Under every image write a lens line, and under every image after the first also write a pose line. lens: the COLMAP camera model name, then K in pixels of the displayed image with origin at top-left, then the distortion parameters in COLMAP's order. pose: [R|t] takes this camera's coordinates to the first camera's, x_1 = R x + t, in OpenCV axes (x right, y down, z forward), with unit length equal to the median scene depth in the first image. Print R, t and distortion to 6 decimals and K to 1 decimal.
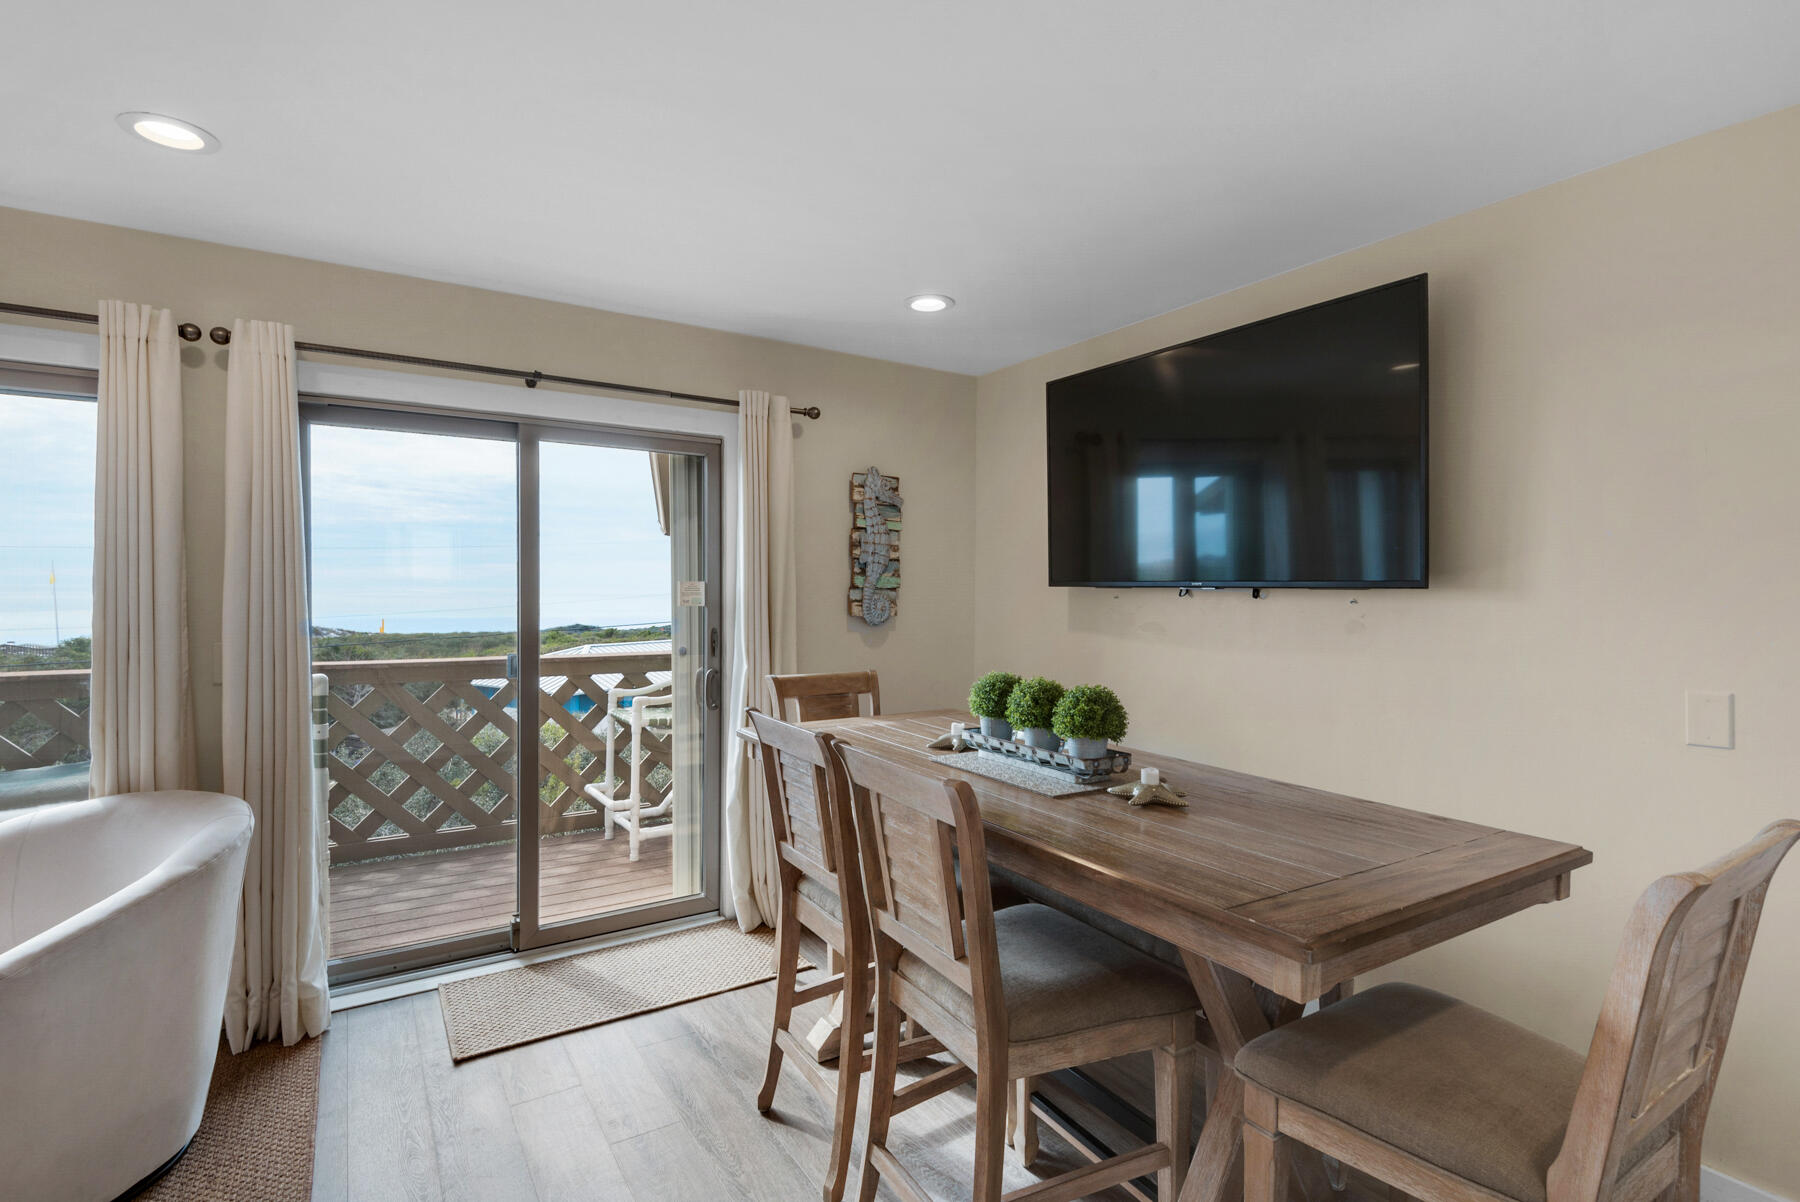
lens RADIAL K [[835.1, 0, 900.0], [0, 835.1, 601.0], [0, 0, 1]] dist [0.019685, -0.022757]
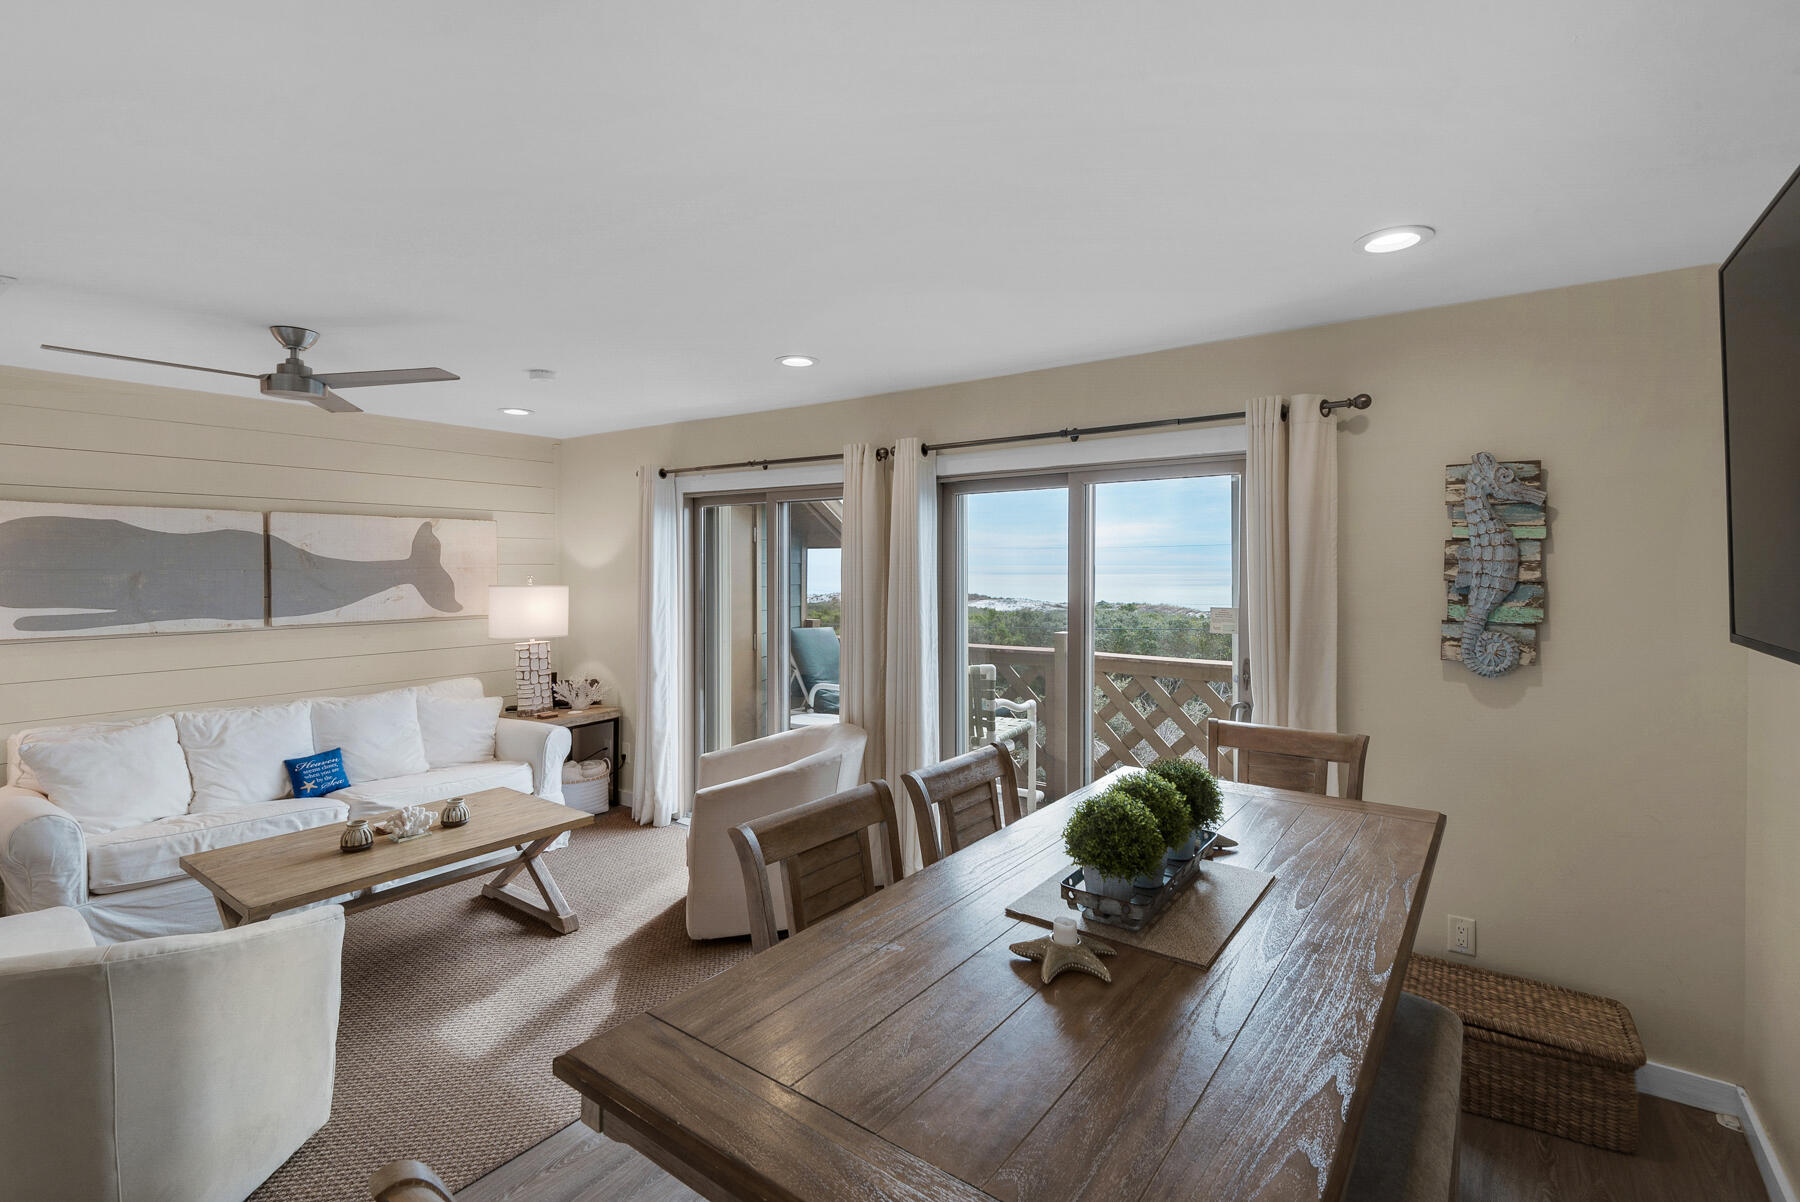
lens RADIAL K [[825.0, 0, 904.1], [0, 825.0, 578.7], [0, 0, 1]] dist [0.039932, -0.019848]
pose [[0.369329, 0.008766, -0.929257, 0.599436], [-0.010191, 0.999934, 0.005383, -0.069720], [0.929243, 0.007482, 0.369394, 0.378414]]
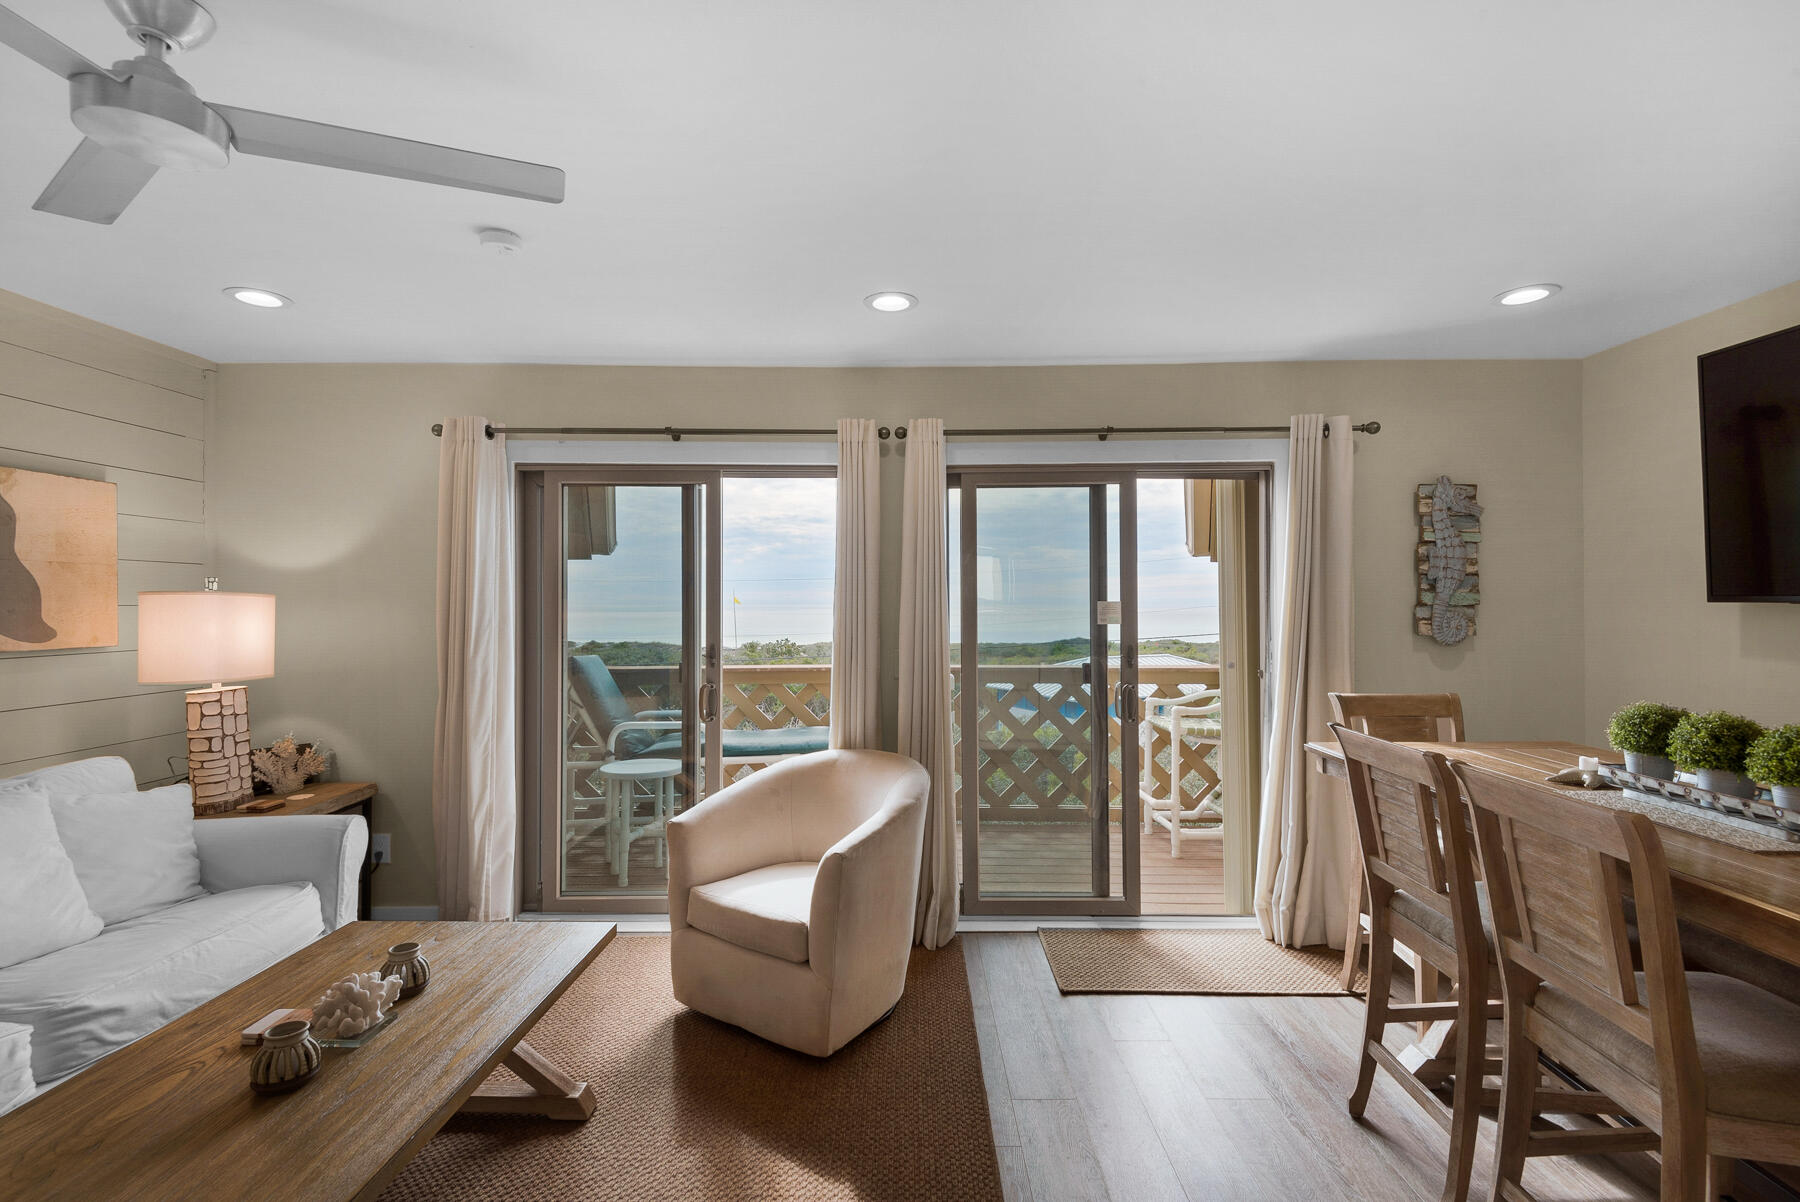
lens RADIAL K [[802.4, 0, 910.6], [0, 802.4, 601.1], [0, 0, 1]] dist [0.019985, -0.010526]
pose [[0.839284, -0.011446, -0.543573, -0.057677], [0.001477, 0.999823, -0.018771, -0.005445], [0.543692, 0.014951, 0.839152, -0.111306]]
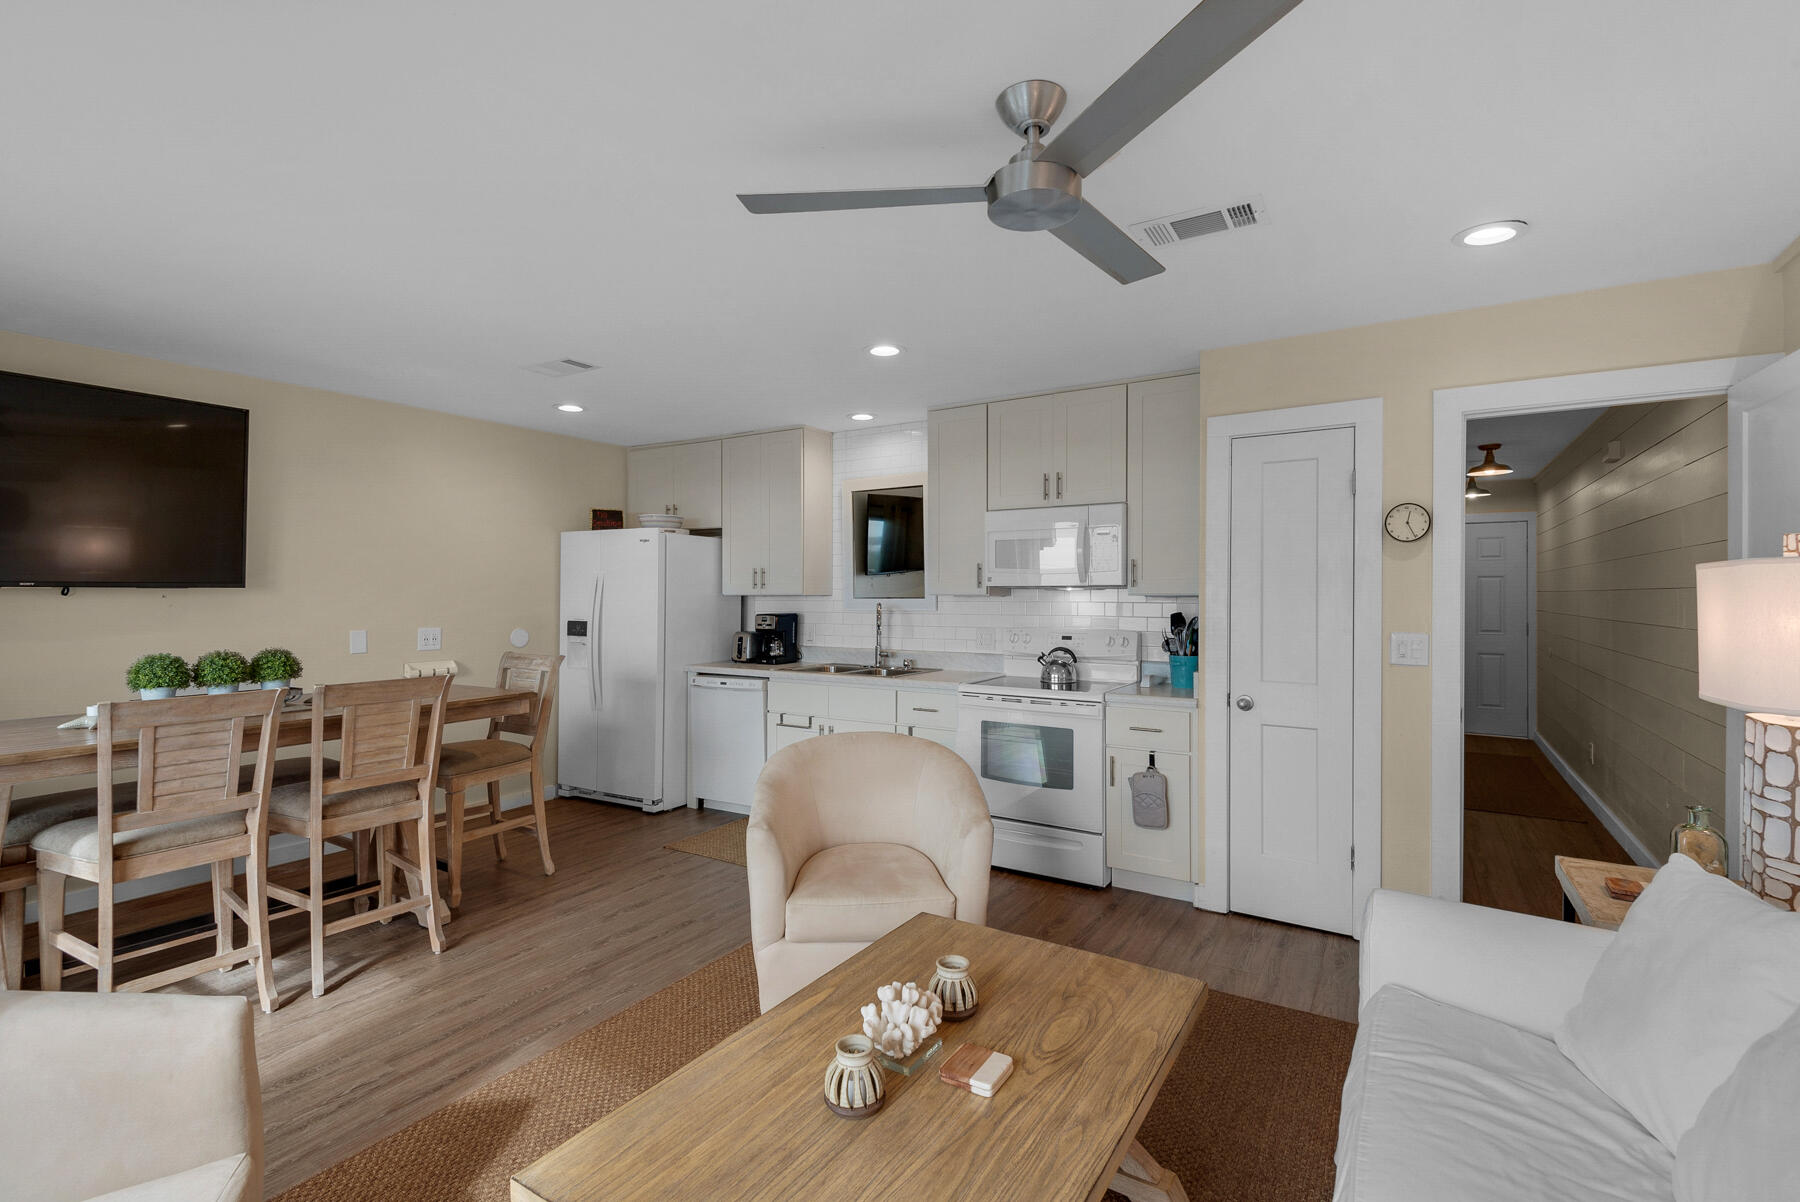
lens RADIAL K [[804.8, 0, 885.0], [0, 804.8, 594.0], [0, 0, 1]] dist [0.033312, -0.021998]
pose [[-0.417928, -0.010731, 0.908417, -1.219084], [0.008008, 0.999848, 0.015496, -0.014550], [-0.908445, 0.013751, -0.417778, 0.410492]]
